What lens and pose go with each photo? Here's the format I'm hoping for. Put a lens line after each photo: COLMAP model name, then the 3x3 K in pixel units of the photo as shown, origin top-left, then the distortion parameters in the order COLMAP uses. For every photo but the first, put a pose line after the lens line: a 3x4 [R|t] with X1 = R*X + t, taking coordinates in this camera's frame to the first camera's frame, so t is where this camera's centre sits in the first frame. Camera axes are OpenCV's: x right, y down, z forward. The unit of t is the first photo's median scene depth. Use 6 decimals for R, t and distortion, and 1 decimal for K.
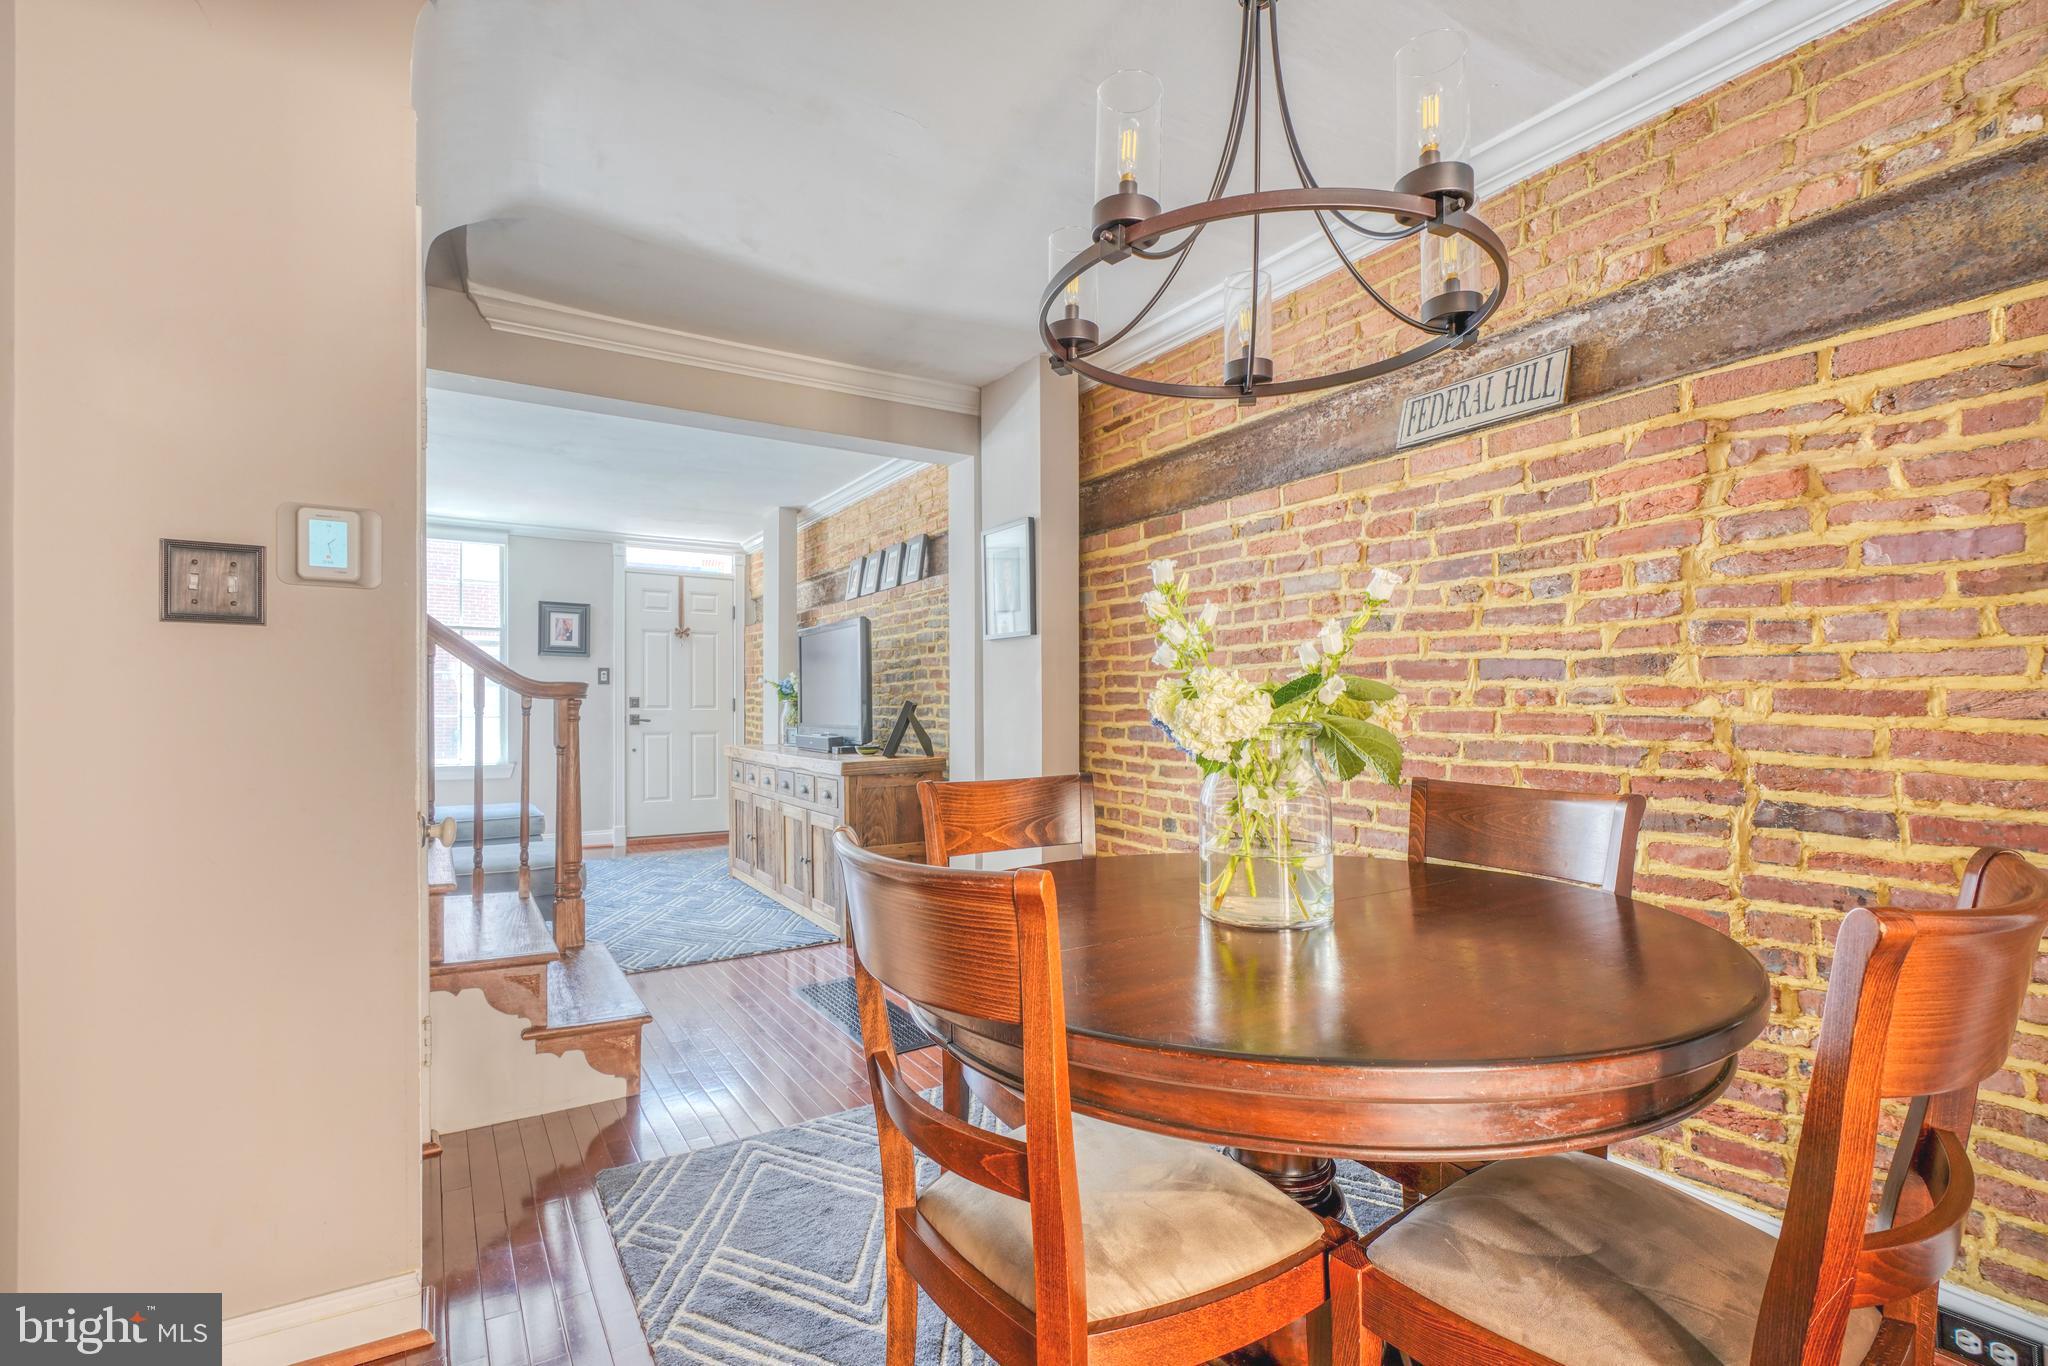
lens RADIAL K [[924.3, 0, 1012.5], [0, 924.3, 716.2], [0, 0, 1]] dist [-0.001412, 0.007099]
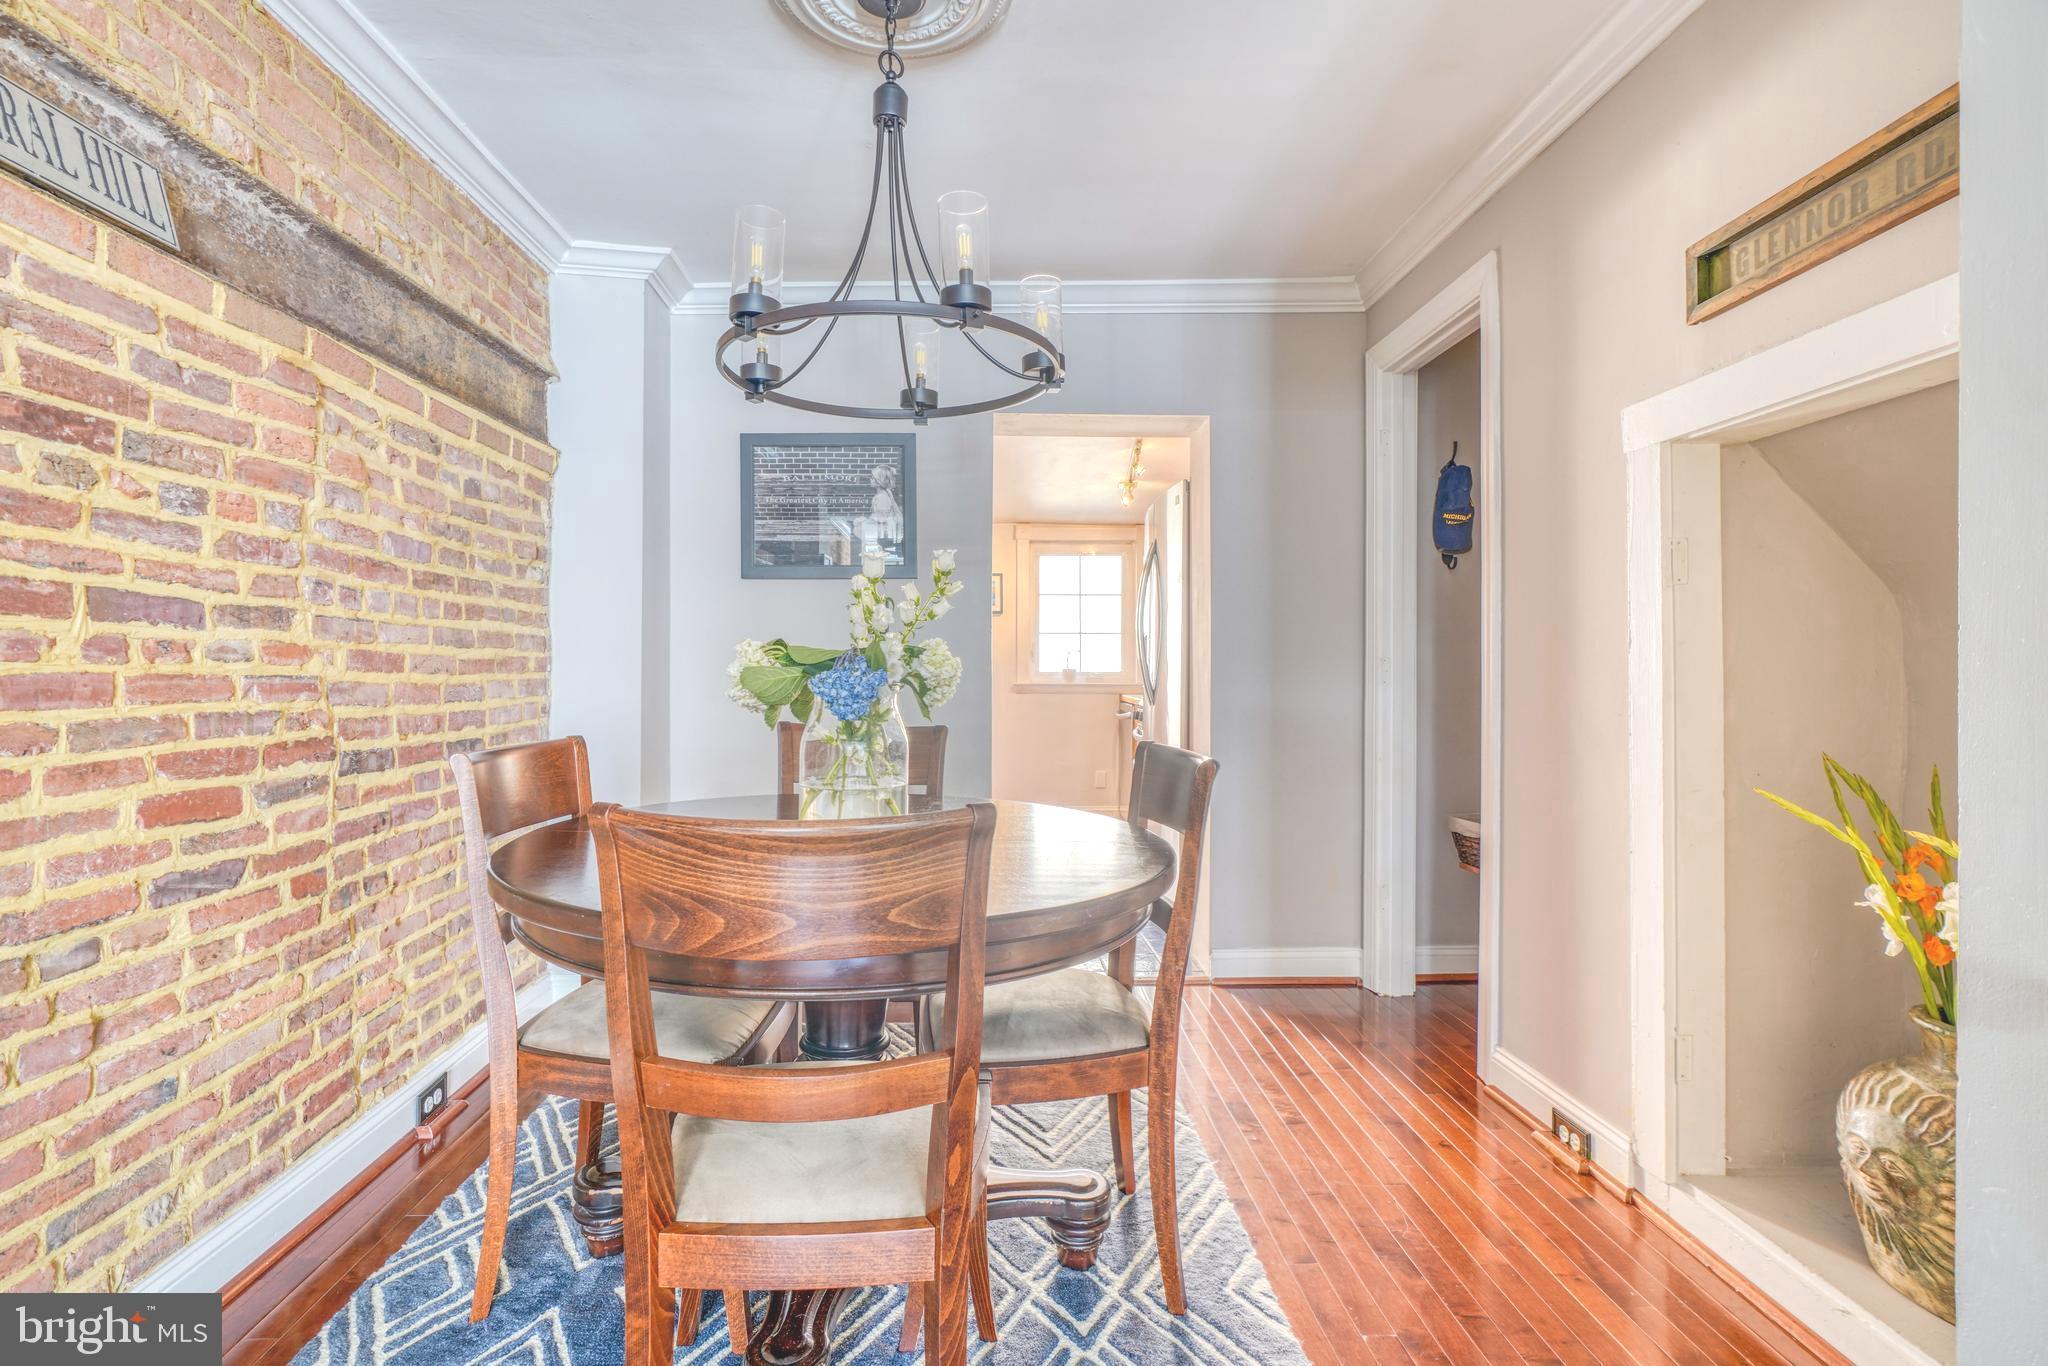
lens RADIAL K [[912.4, 0, 1017.0], [0, 912.4, 688.2], [0, 0, 1]] dist [-0.012595, 0.006535]
pose [[-0.864753, -0.010387, 0.502089, -0.309043], [0.006830, 0.999450, 0.032440, -0.009545], [-0.502150, 0.031482, -0.864207, 1.161713]]
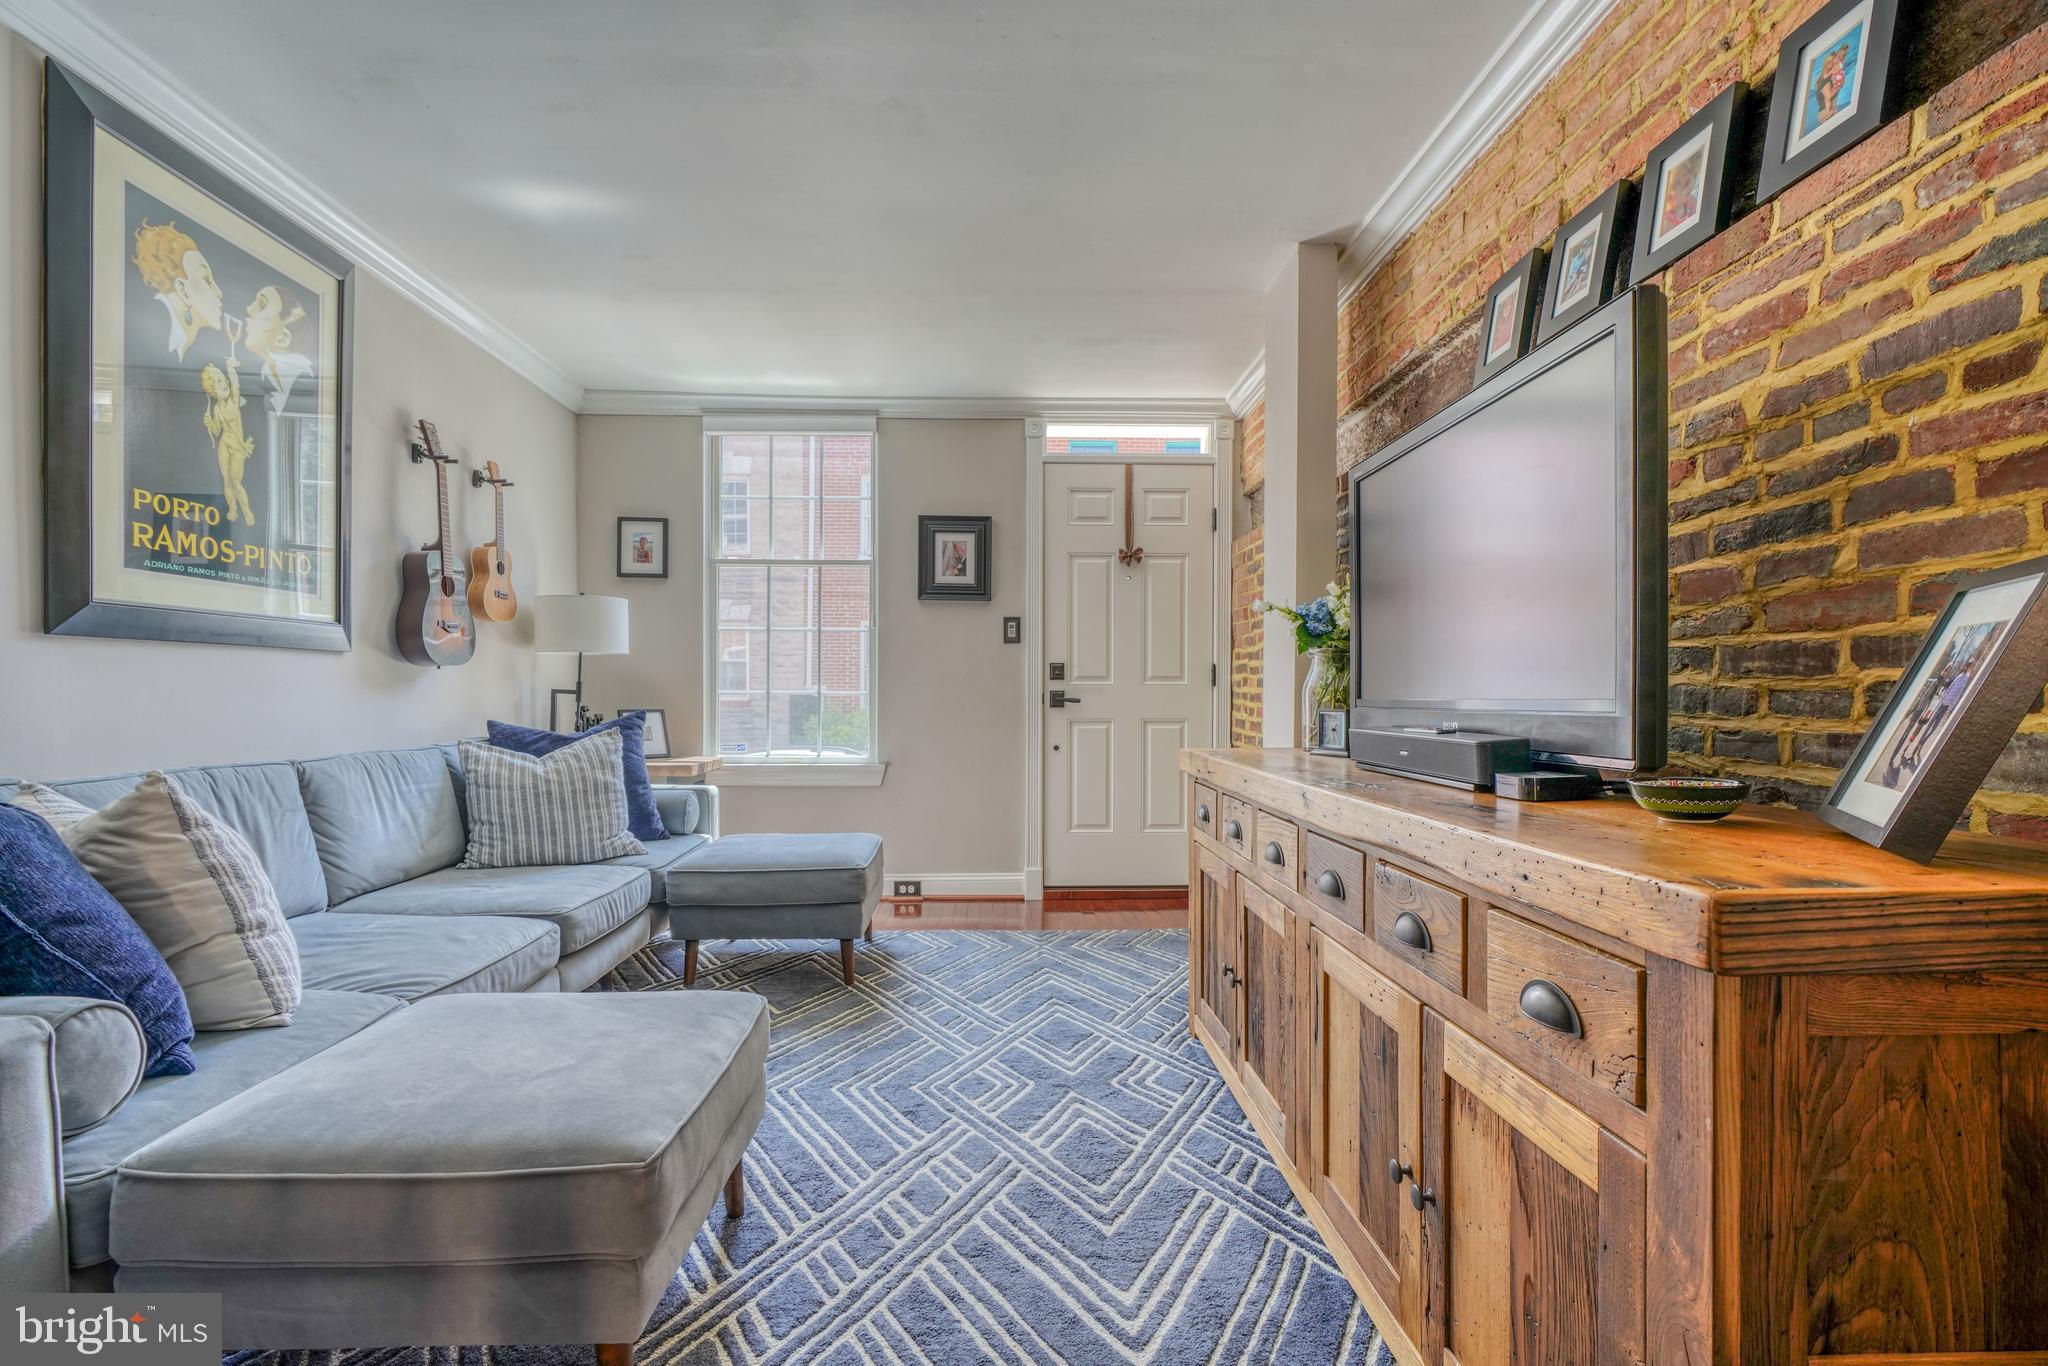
lens RADIAL K [[915.7, 0, 1008.5], [0, 915.7, 713.4], [0, 0, 1]] dist [-0.017710, 0.005510]
pose [[0.861048, 0.008766, -0.508449, -0.376886], [-0.005112, 0.999950, 0.008583, 0.025358], [0.508498, -0.004791, 0.861050, 1.387078]]
